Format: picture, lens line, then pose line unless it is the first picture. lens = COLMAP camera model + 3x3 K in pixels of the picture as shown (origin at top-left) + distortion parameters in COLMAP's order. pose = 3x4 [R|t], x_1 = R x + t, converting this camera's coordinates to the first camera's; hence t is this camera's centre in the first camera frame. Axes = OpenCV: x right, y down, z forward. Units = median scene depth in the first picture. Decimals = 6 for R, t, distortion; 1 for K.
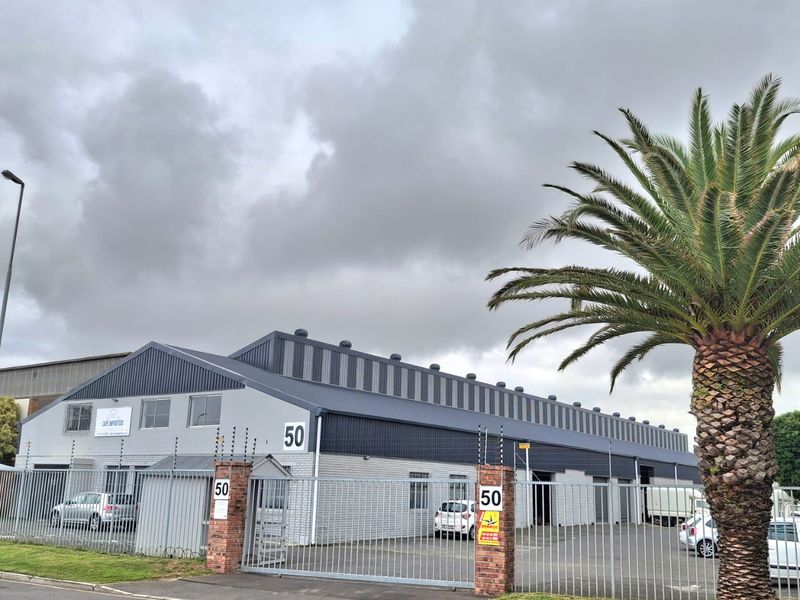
lens RADIAL K [[771.7, 0, 400.0], [0, 771.7, 300.0], [0, 0, 1]] dist [0.002599, -0.017466]
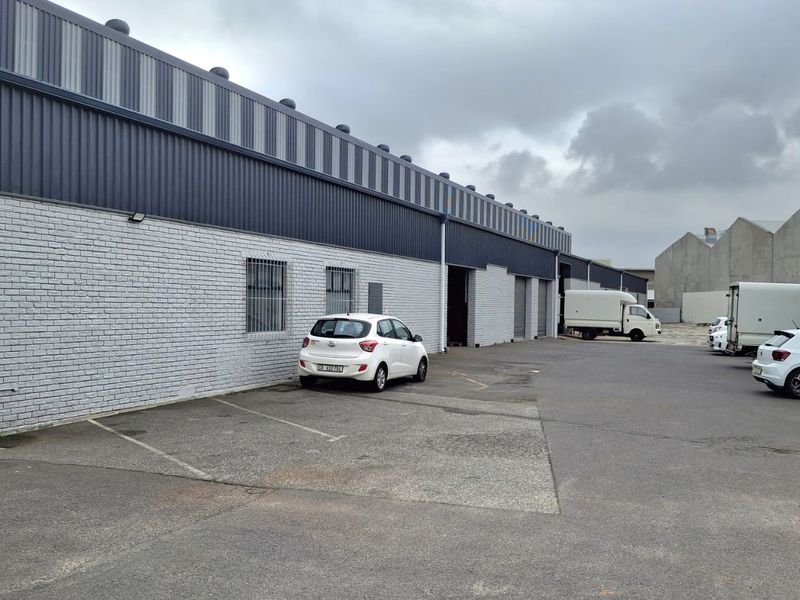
lens RADIAL K [[771.7, 0, 400.0], [0, 771.7, 300.0], [0, 0, 1]] dist [0.002599, -0.017466]
pose [[0.979722, -0.023863, 0.198934, 0.006919], [-0.023442, 0.972411, 0.232095, 0.092864], [-0.198984, -0.232052, 0.952133, 0.359568]]
